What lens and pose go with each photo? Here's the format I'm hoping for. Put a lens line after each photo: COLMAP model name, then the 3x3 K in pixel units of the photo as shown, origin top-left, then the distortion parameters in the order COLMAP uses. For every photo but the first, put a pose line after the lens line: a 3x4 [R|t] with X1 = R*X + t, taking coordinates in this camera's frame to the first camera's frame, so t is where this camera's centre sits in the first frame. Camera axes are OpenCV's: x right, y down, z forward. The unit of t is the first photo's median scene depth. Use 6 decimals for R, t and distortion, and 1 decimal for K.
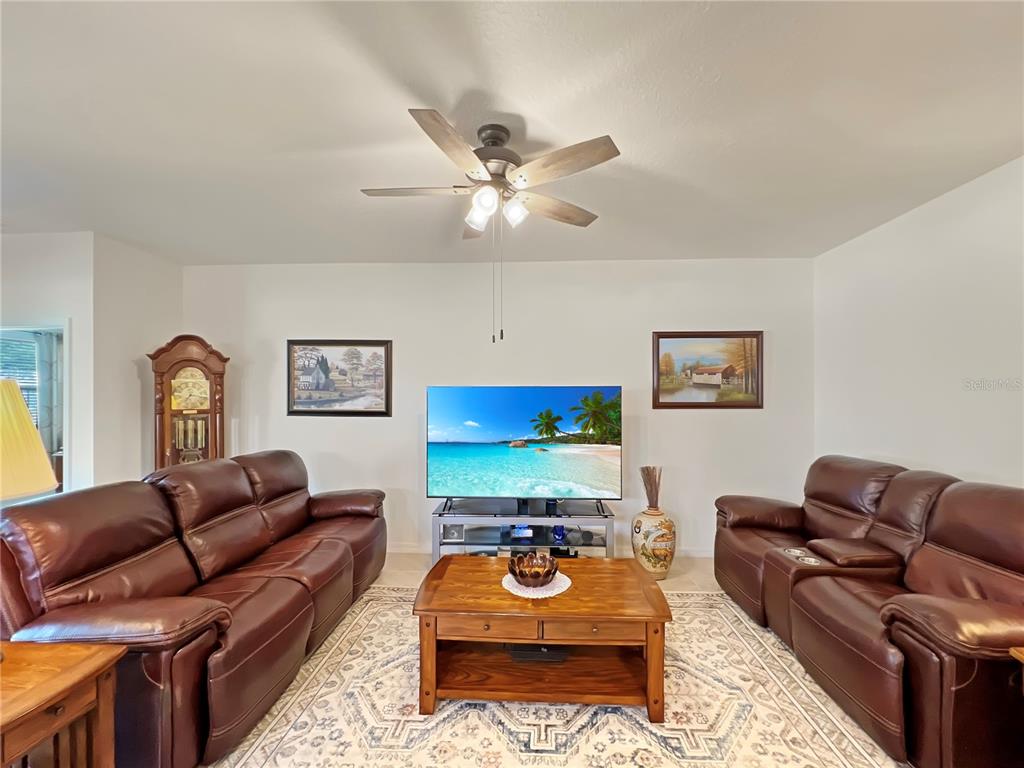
lens RADIAL K [[428.9, 0, 508.1], [0, 428.9, 397.3], [0, 0, 1]] dist [0.001461, 0.001237]
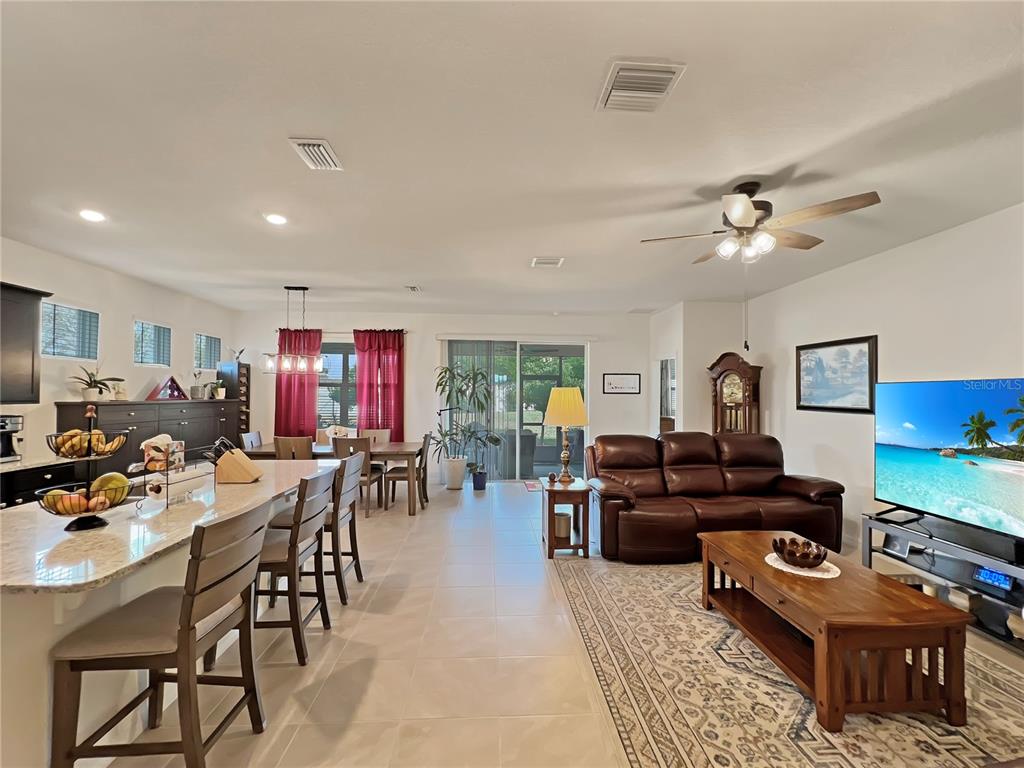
lens RADIAL K [[423.2, 0, 516.1], [0, 423.2, 390.1], [0, 0, 1]] dist [0.005546, 0.000470]
pose [[0.111170, -0.009969, -0.993751, 0.663182], [-0.001524, 0.999947, -0.010202, 0.001484], [0.993800, 0.002649, 0.111148, 0.104567]]
